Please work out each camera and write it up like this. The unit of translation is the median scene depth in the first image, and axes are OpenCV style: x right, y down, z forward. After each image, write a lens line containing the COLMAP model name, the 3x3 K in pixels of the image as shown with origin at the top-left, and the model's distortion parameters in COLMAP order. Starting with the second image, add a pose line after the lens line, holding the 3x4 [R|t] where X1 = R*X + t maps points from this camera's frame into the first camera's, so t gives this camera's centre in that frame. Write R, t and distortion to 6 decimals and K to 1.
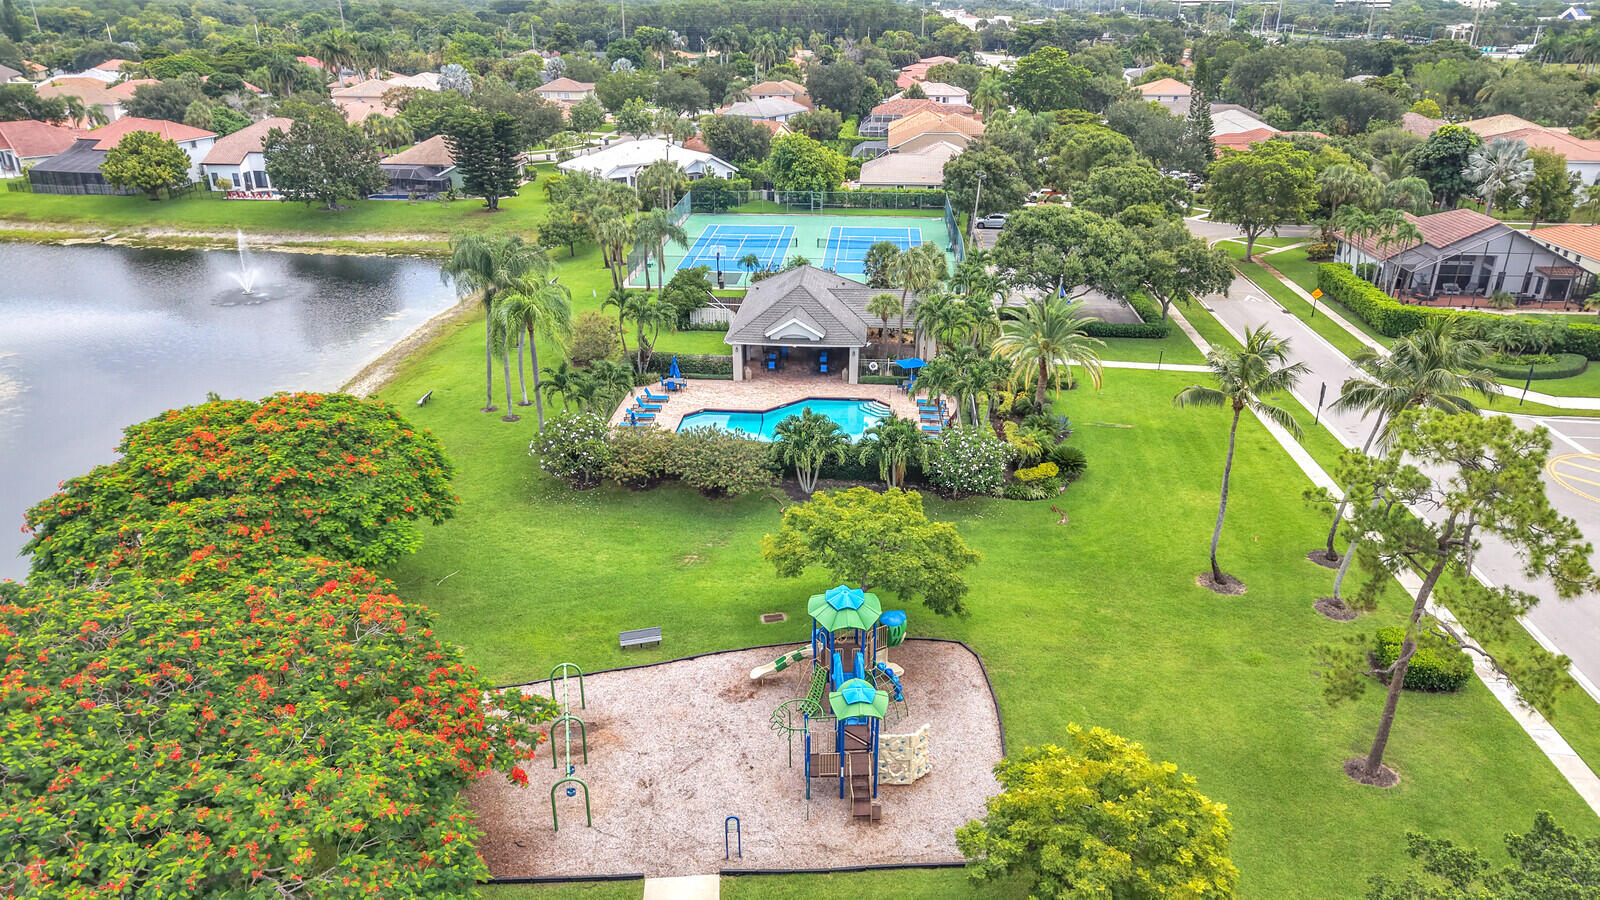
lens RADIAL K [[1066.3, 0, 800.0], [0, 1066.3, 450.0], [0, 0, 1]] dist [0.055398, -0.063627]
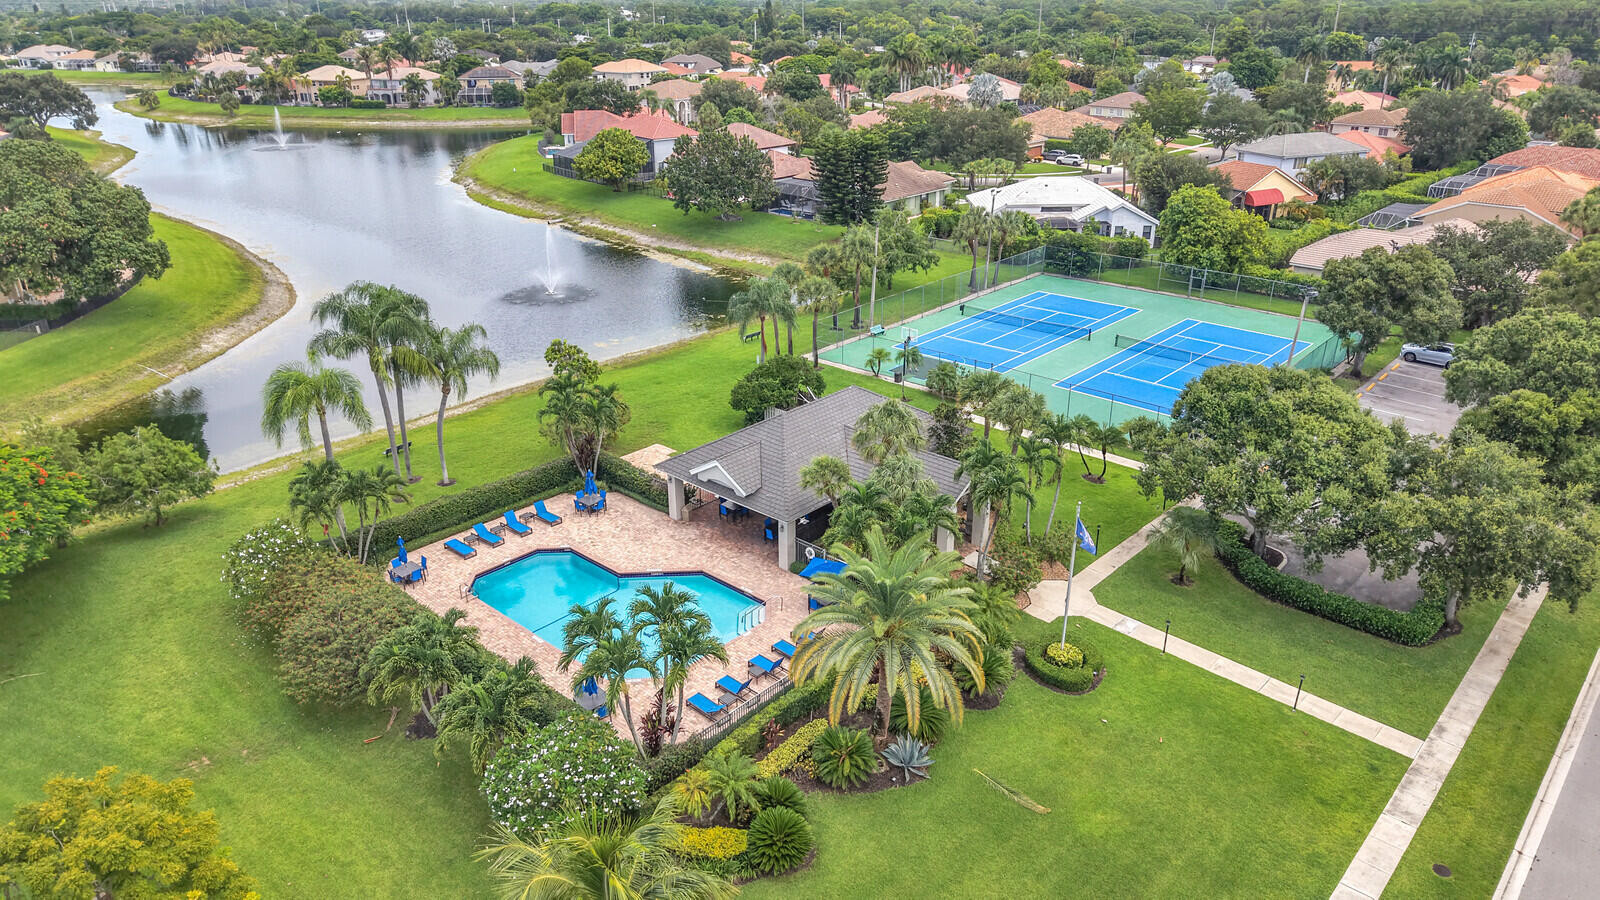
lens RADIAL K [[1066.3, 0, 800.0], [0, 1066.3, 450.0], [0, 0, 1]] dist [0.055398, -0.063627]
pose [[0.789396, 0.239495, -0.565240, 0.280420], [-0.238750, 0.968045, 0.076735, -0.125001], [0.565555, 0.074376, 0.821350, 0.271620]]
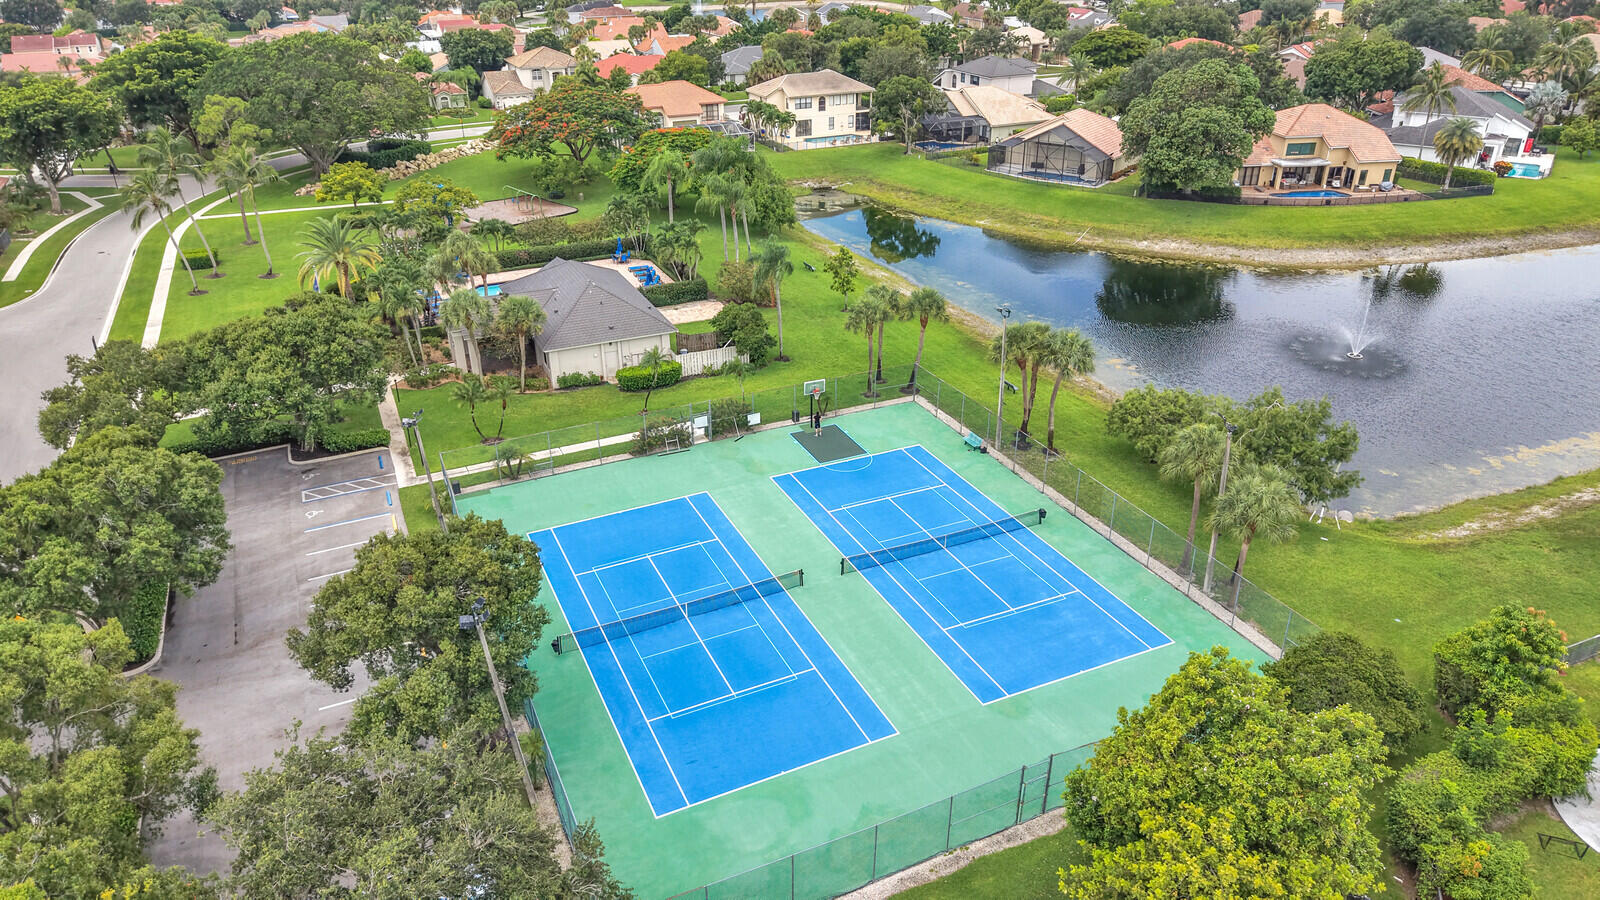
lens RADIAL K [[1066.3, 0, 800.0], [0, 1066.3, 450.0], [0, 0, 1]] dist [0.055398, -0.063627]
pose [[-0.871859, 0.229272, -0.432777, 0.206401], [-0.186569, 0.661548, 0.726324, -0.564744], [0.452829, 0.713995, -0.534002, 1.197978]]
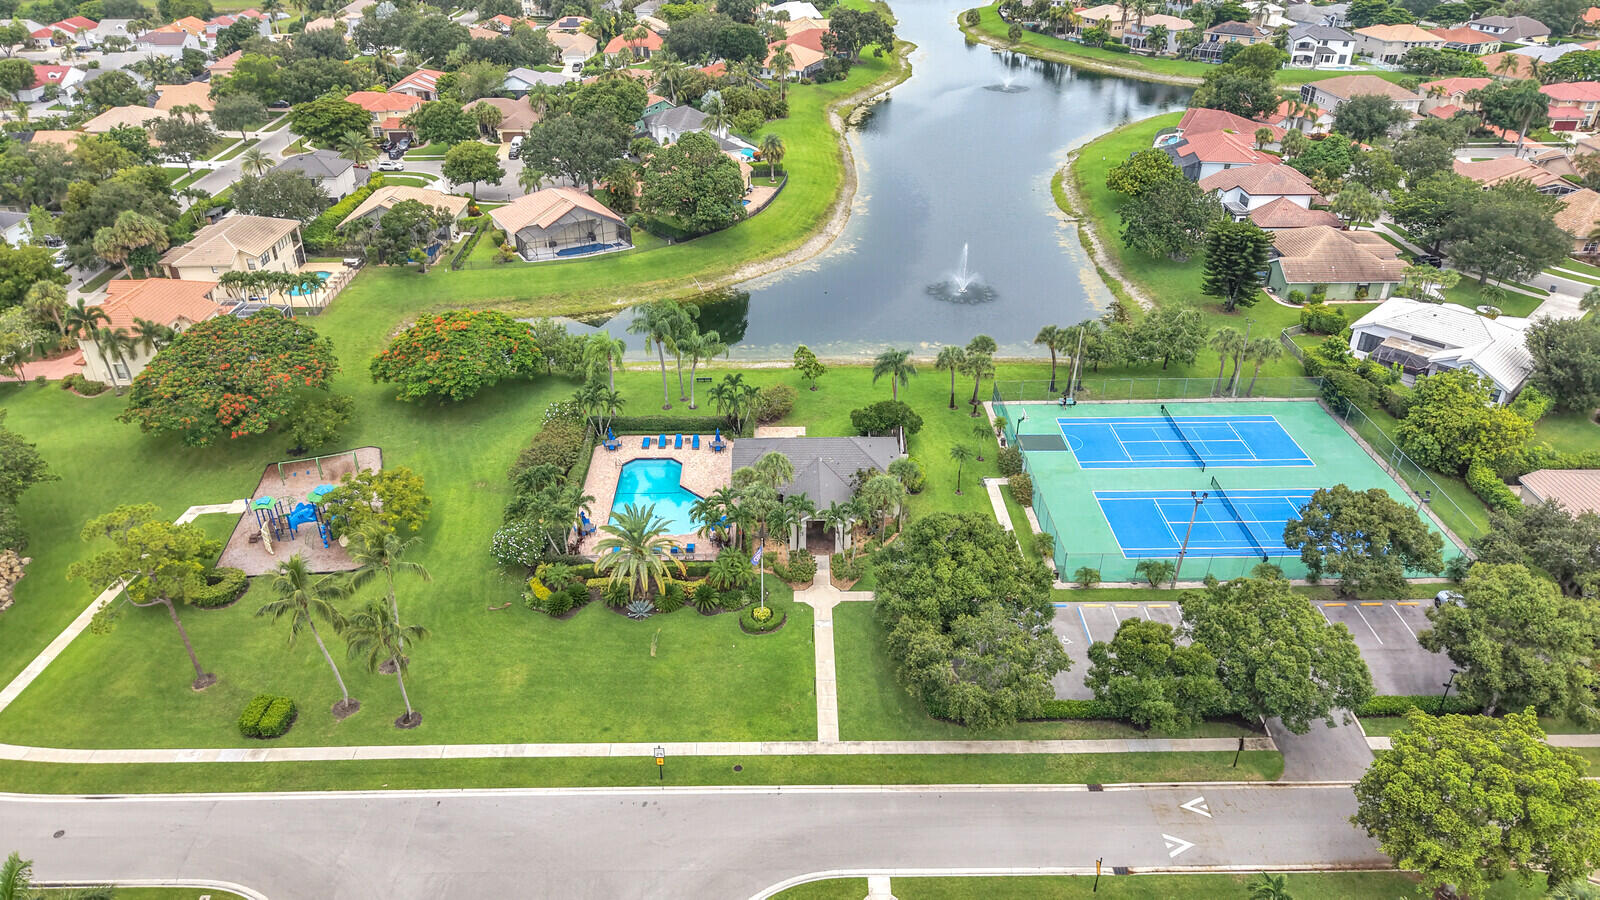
lens RADIAL K [[1066.3, 0, 800.0], [0, 1066.3, 450.0], [0, 0, 1]] dist [0.055398, -0.063627]
pose [[0.100002, 0.500399, -0.860000, 0.720118], [-0.394598, 0.813401, 0.427401, -0.454128], [0.913396, 0.296613, 0.278798, 0.440217]]
